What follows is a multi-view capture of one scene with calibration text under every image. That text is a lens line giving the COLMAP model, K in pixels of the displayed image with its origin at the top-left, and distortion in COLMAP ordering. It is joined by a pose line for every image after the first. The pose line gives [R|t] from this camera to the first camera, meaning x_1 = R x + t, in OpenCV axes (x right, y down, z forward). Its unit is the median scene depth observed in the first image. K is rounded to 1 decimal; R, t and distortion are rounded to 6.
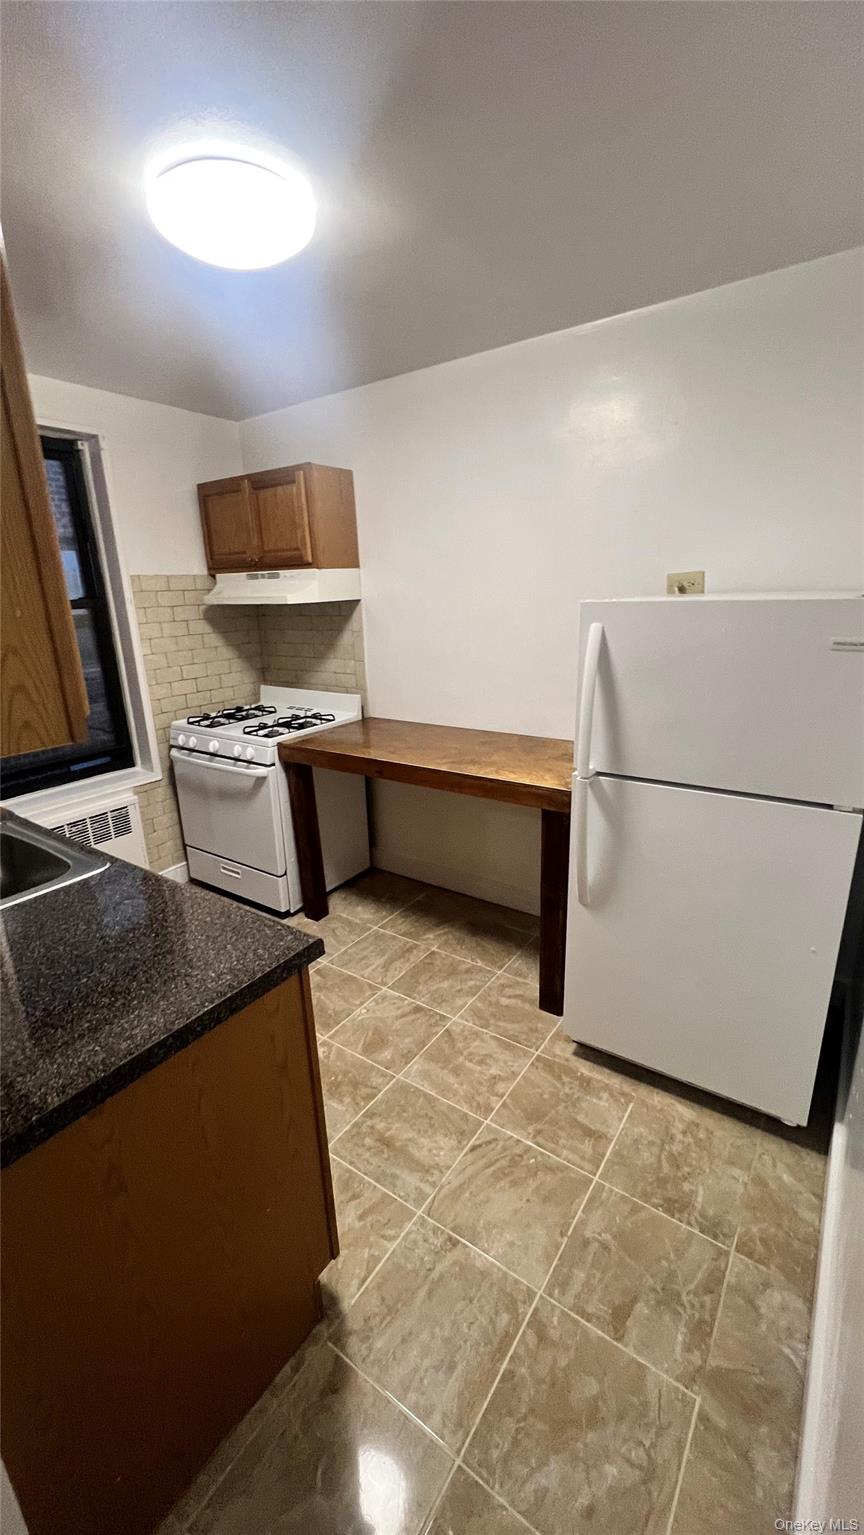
lens RADIAL K [[615.6, 0, 432.0], [0, 615.6, 767.5], [0, 0, 1]] dist [-0.000295, 0.000380]
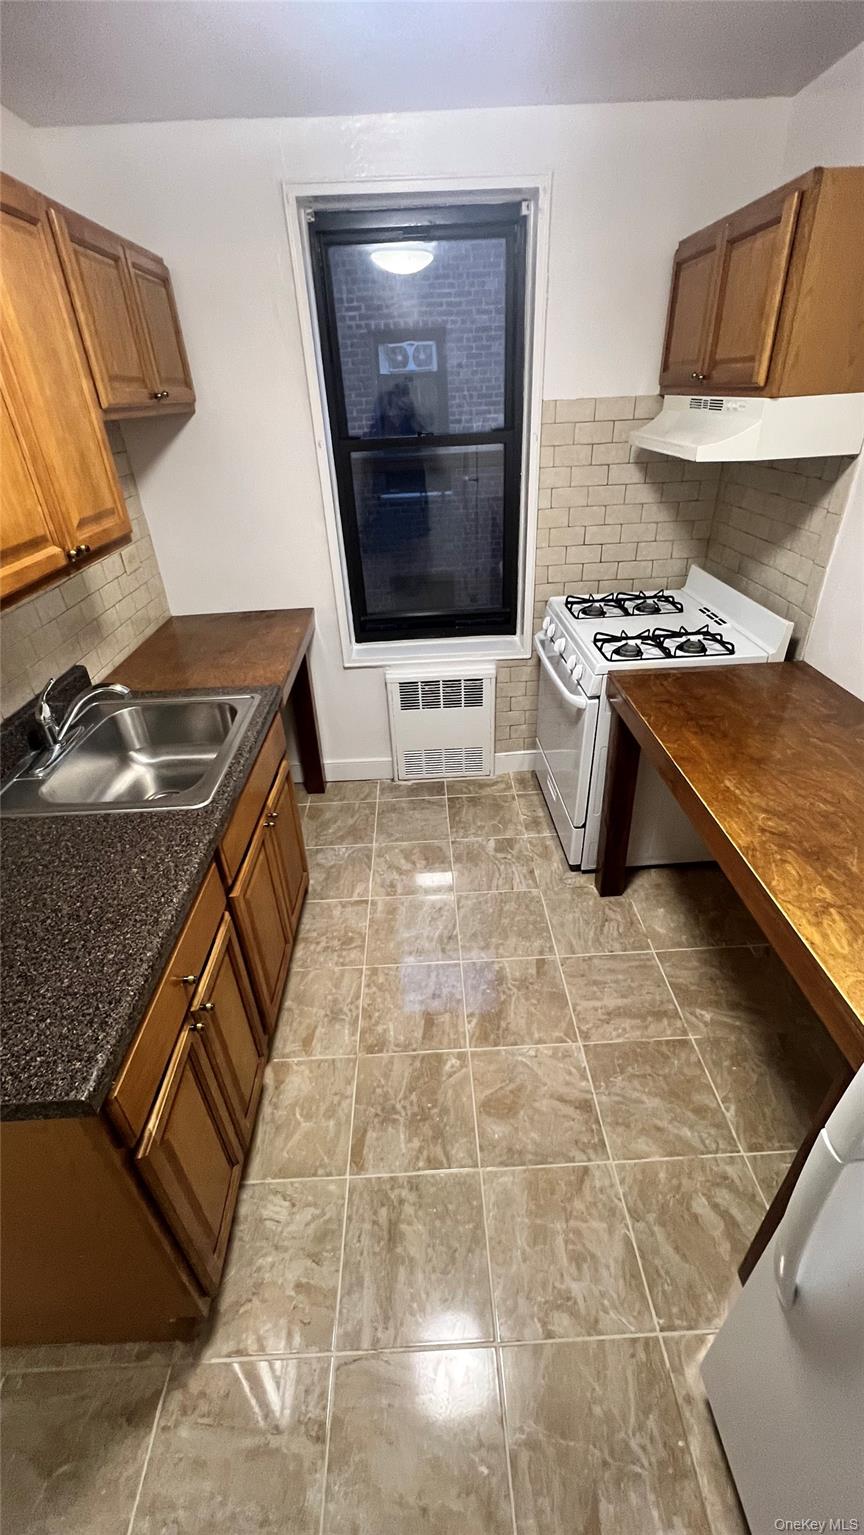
lens RADIAL K [[615.6, 0, 432.0], [0, 615.6, 767.5], [0, 0, 1]] dist [-0.000295, 0.000380]
pose [[0.609548, 0.420355, -0.672126, 0.196184], [-0.201992, 0.902212, 0.381067, -0.216177], [0.766583, -0.096515, 0.634850, 0.466573]]
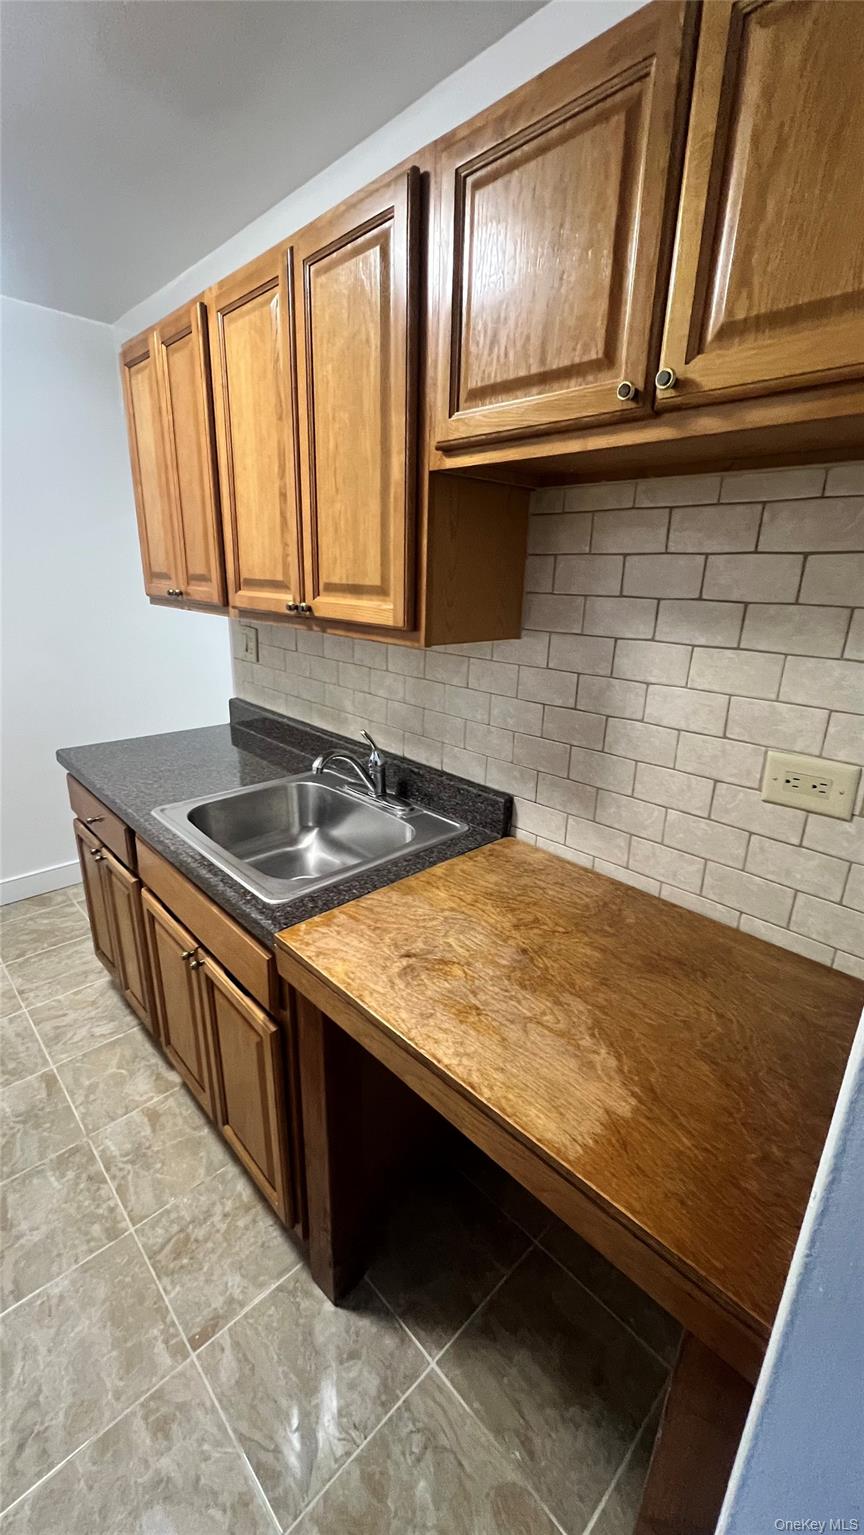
lens RADIAL K [[615.7, 0, 432.0], [0, 615.7, 767.5], [0, 0, 1]] dist [0.000200, 0.000030]
pose [[-0.983725, -0.046038, 0.173685, -0.776554], [0.058151, 0.833028, 0.550166, -0.296440], [-0.170013, 0.551312, -0.816793, 1.167047]]
